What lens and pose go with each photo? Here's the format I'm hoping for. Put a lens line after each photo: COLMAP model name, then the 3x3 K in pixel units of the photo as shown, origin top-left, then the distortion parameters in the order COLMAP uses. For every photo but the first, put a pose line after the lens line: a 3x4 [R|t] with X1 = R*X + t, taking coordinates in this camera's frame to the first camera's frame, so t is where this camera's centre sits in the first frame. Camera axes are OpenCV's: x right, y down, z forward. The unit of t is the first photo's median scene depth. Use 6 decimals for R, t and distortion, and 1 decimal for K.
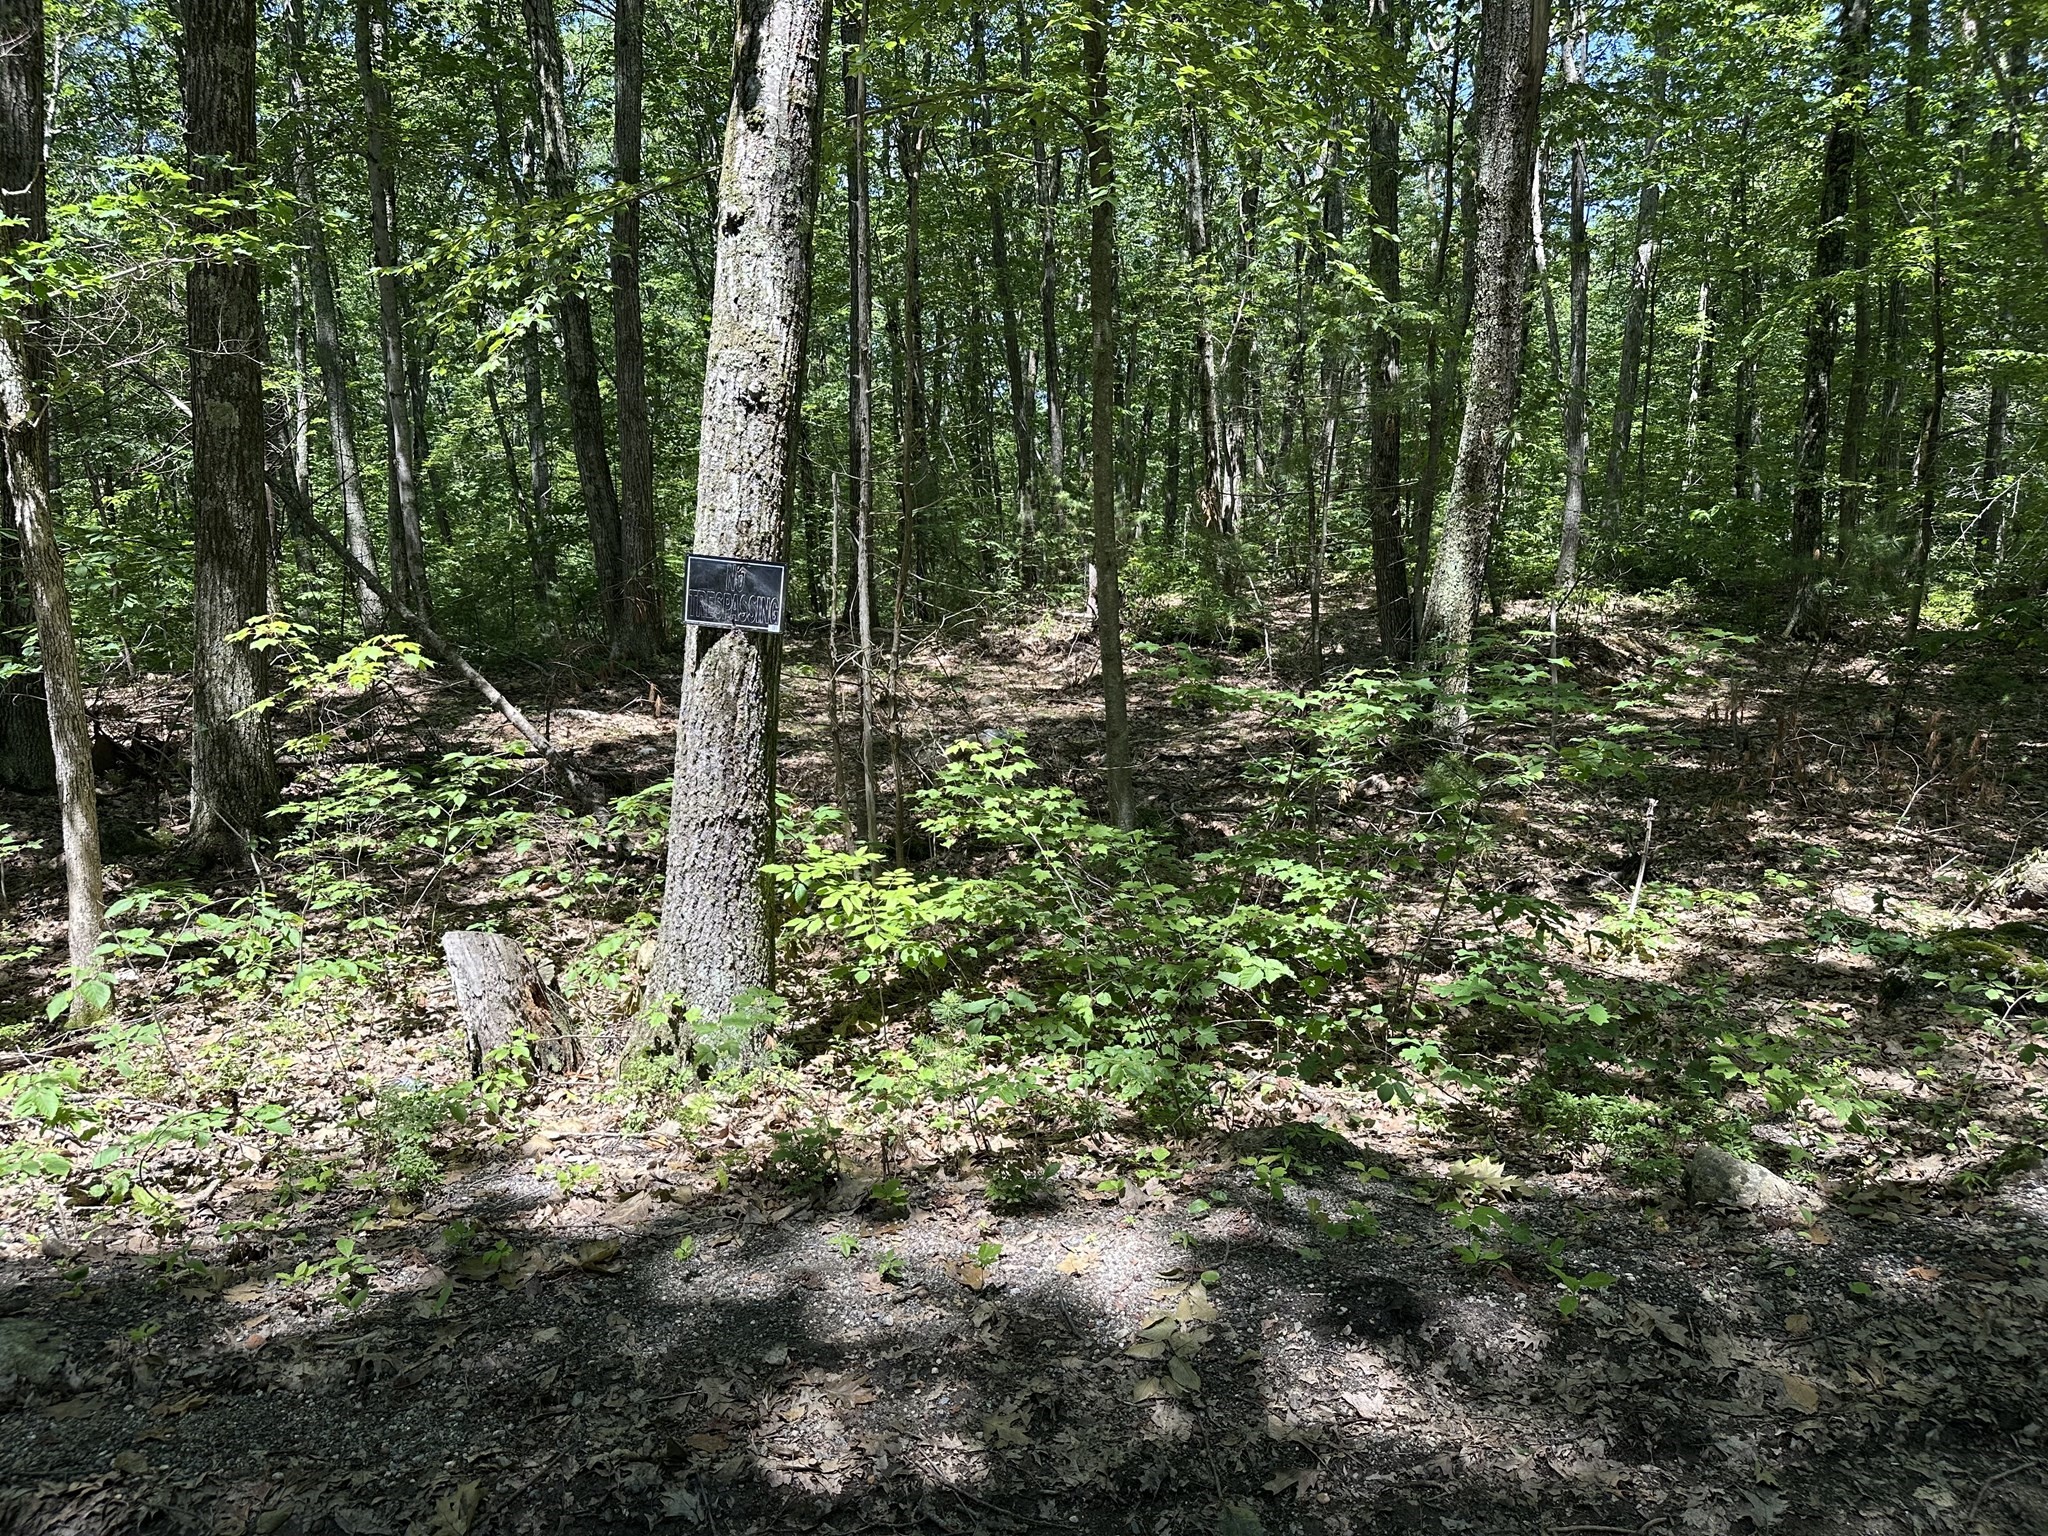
lens RADIAL K [[1438.9, 0, 1025.3], [0, 1438.9, 764.2], [0, 0, 1]] dist [0.070229, -0.079959]
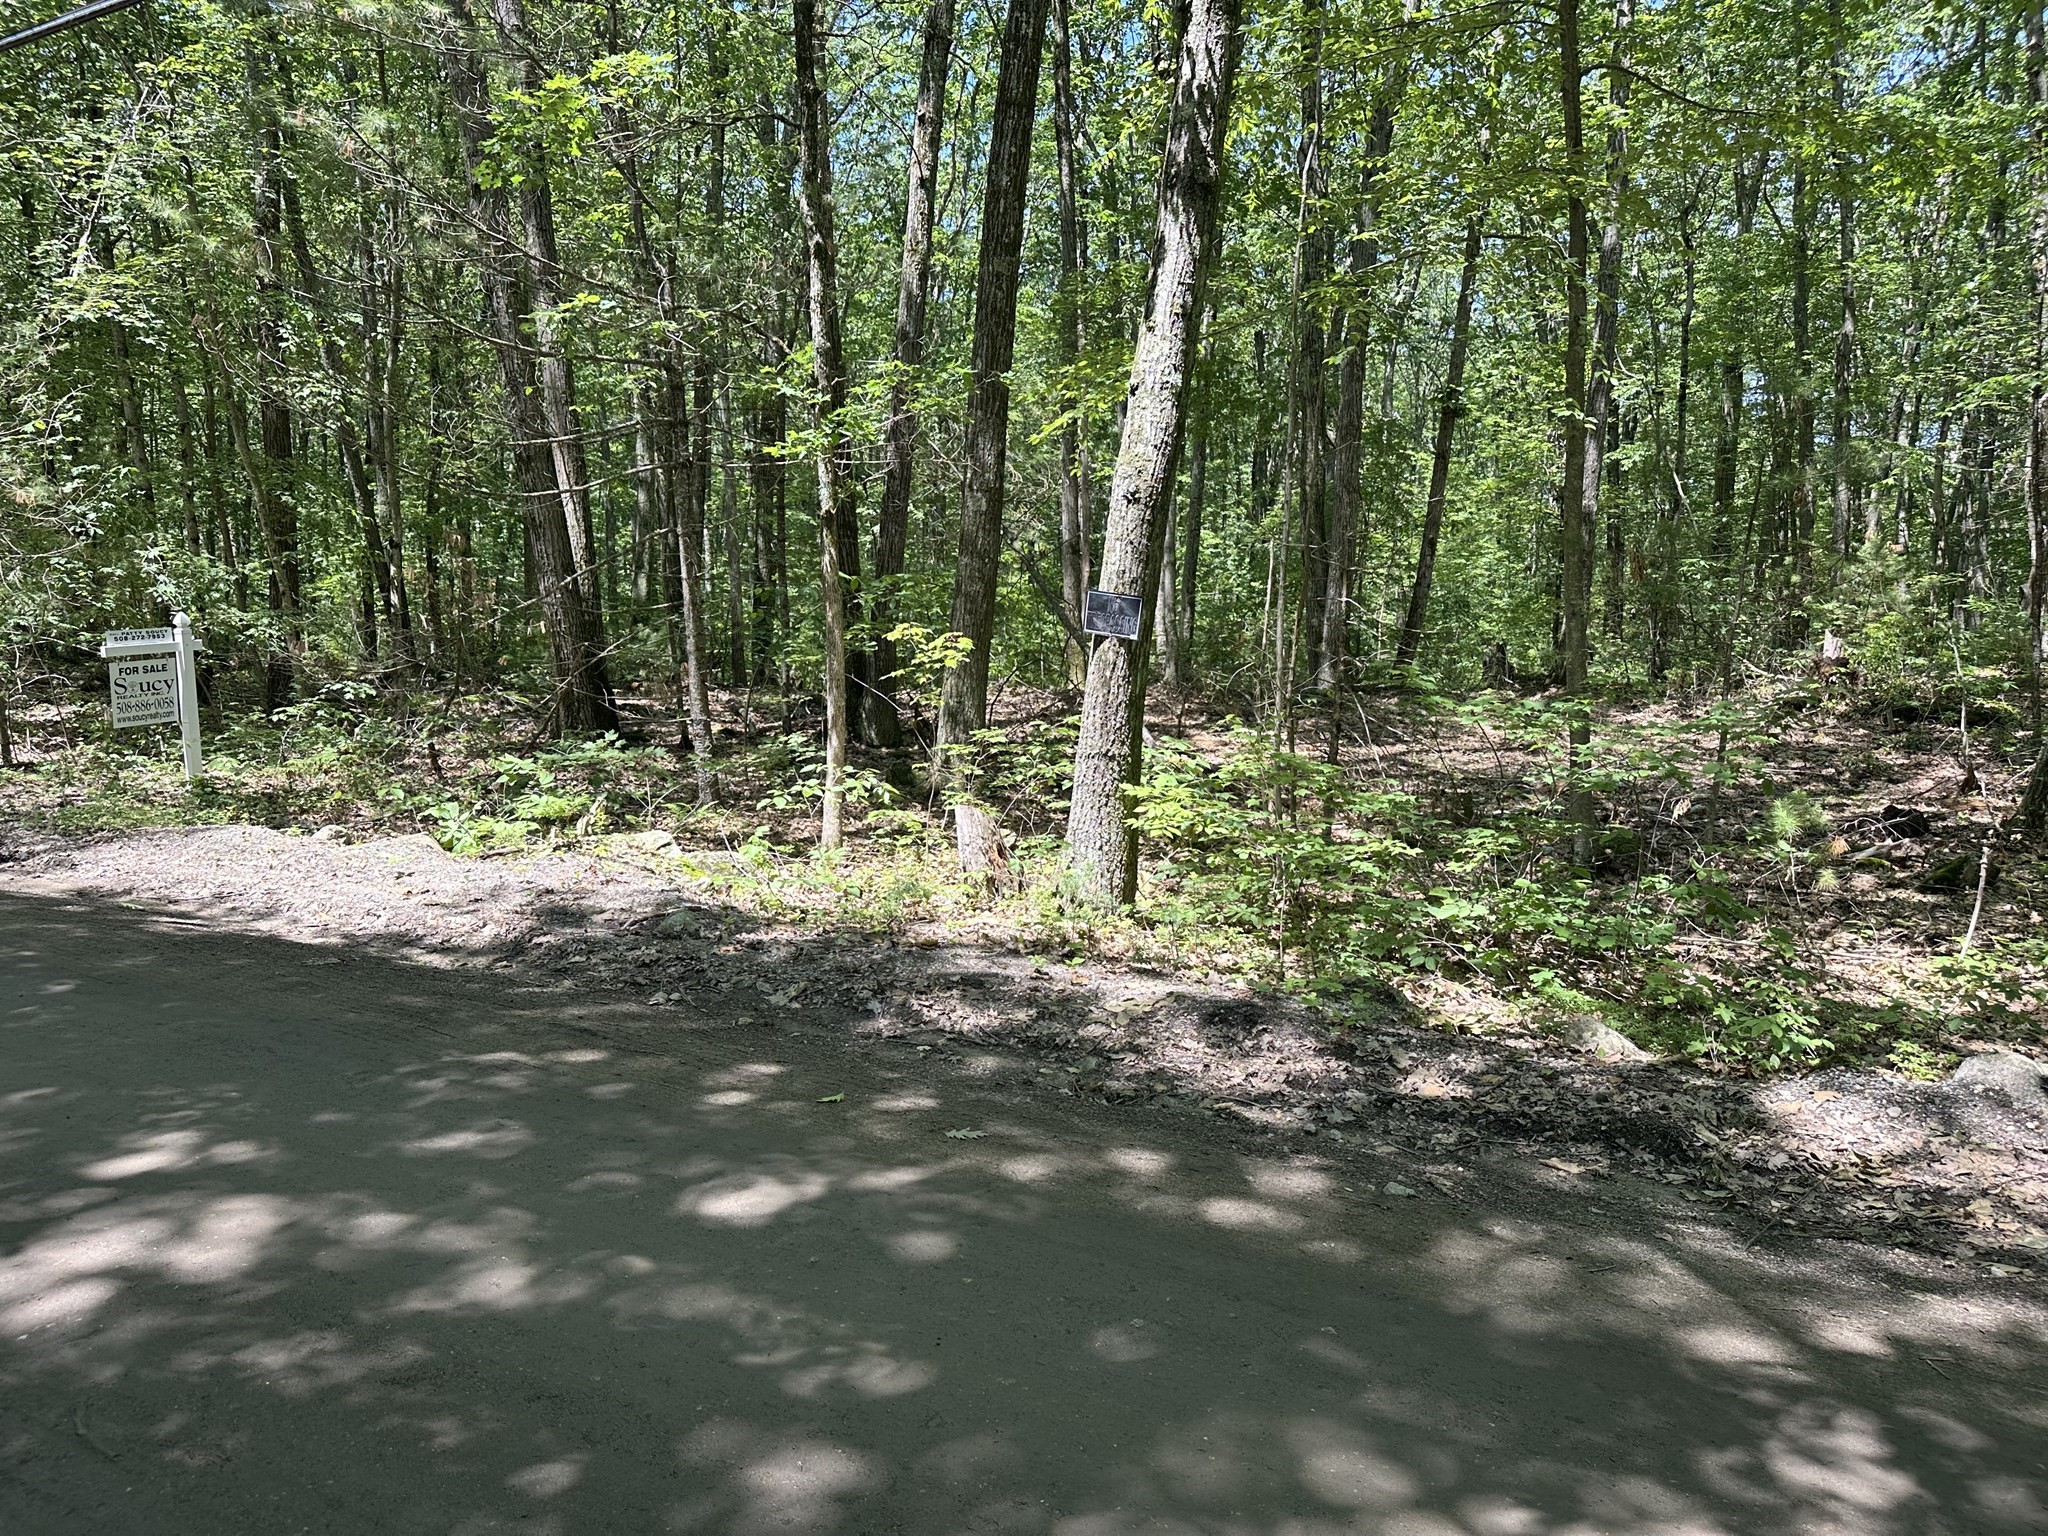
lens RADIAL K [[1438.9, 0, 1023.8], [0, 1438.9, 770.6], [0, 0, 1]] dist [0.070229, -0.079959]
pose [[0.831457, 0.096120, -0.547211, 0.612191], [-0.107420, 0.994148, 0.011408, 0.047732], [0.545106, 0.049296, 0.836917, -0.395223]]
